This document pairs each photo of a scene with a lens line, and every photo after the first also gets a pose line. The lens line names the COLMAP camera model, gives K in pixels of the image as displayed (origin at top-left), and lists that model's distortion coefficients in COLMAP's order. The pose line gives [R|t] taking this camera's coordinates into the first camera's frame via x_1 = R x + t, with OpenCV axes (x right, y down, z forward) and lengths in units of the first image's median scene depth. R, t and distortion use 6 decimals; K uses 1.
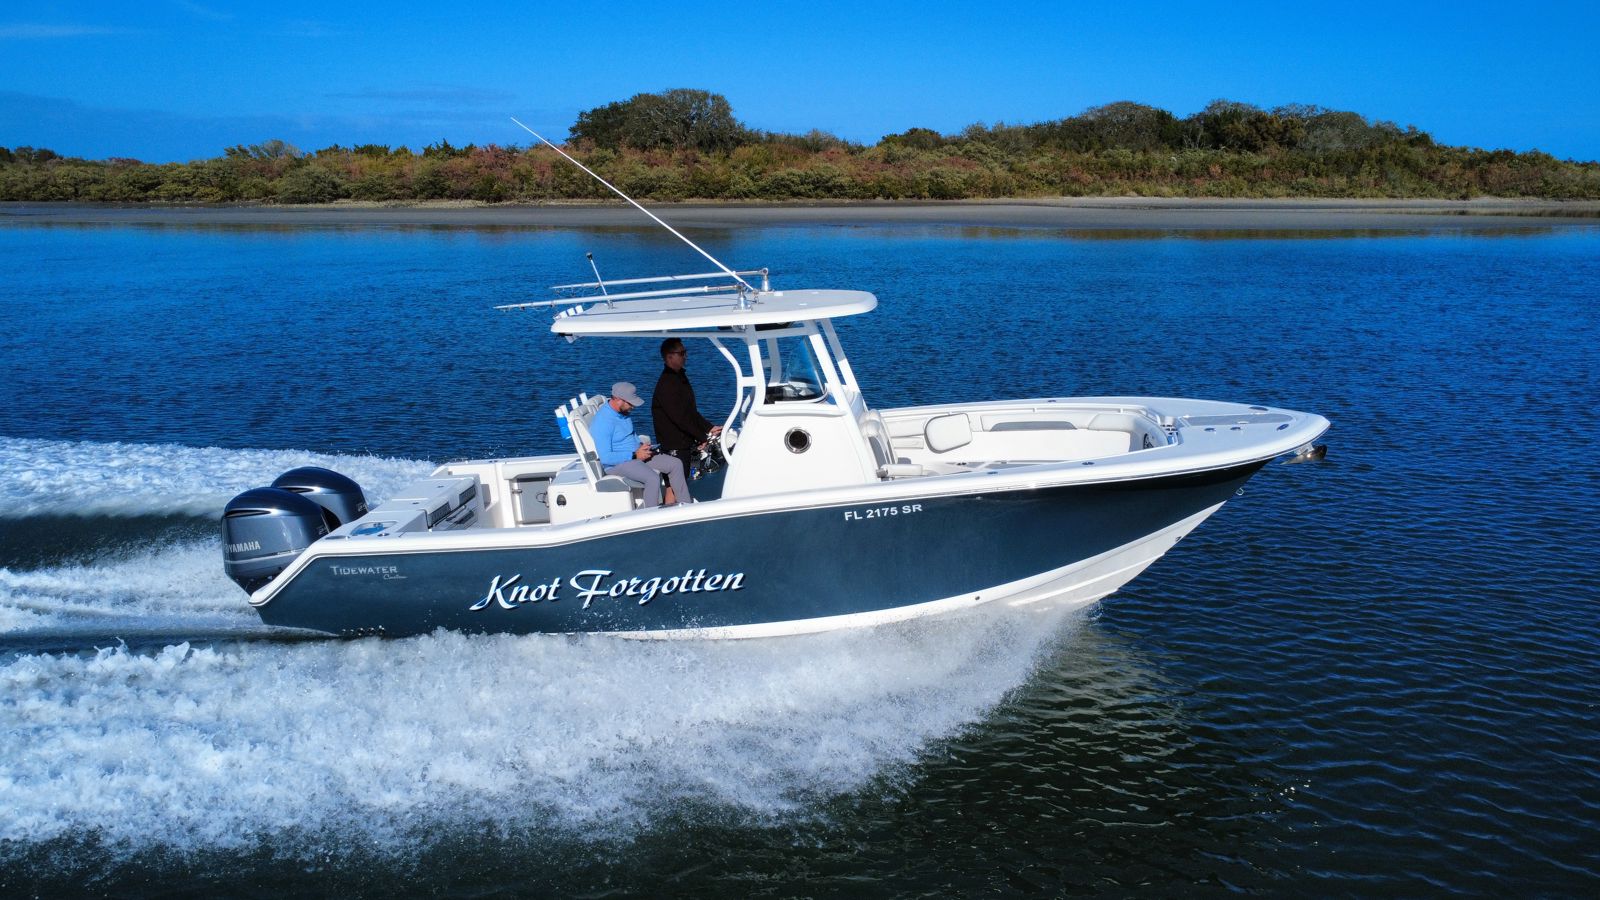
lens RADIAL K [[1206.7, 0, 801.1], [0, 1206.7, 448.4], [0, 0, 1]] dist [0.002439, -0.008029]
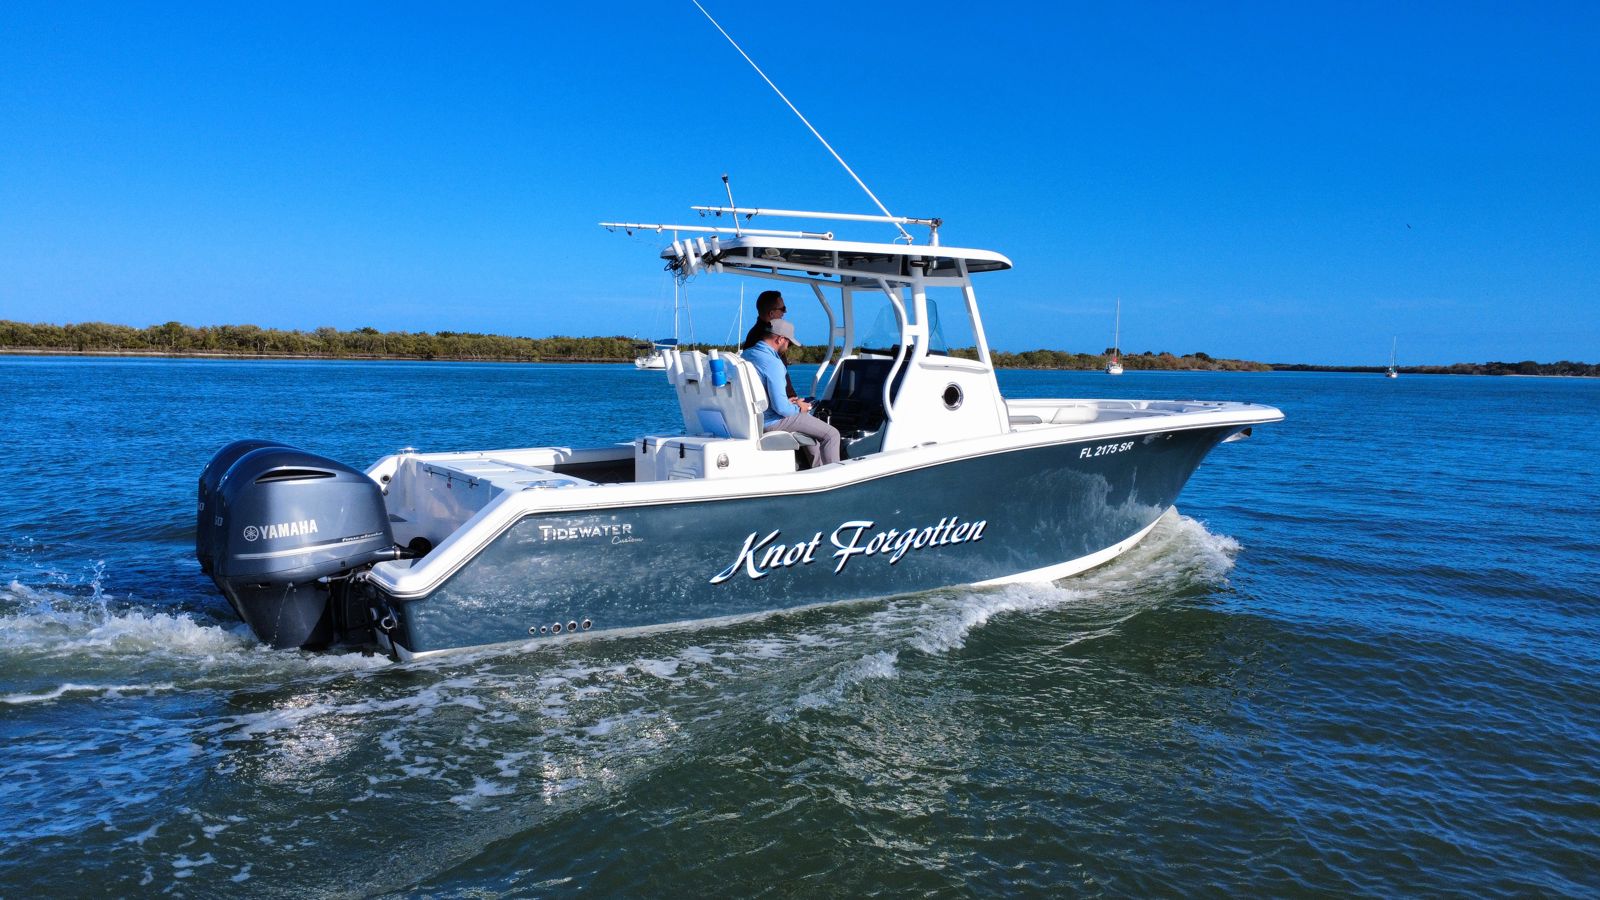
lens RADIAL K [[1206.7, 0, 802.7], [0, 1206.7, 450.3], [0, 0, 1]] dist [0.002439, -0.008029]
pose [[0.763049, 0.030232, 0.645633, -0.683076], [0.075795, 0.987828, -0.135835, 0.150561], [-0.641881, 0.152585, 0.751470, 0.361354]]
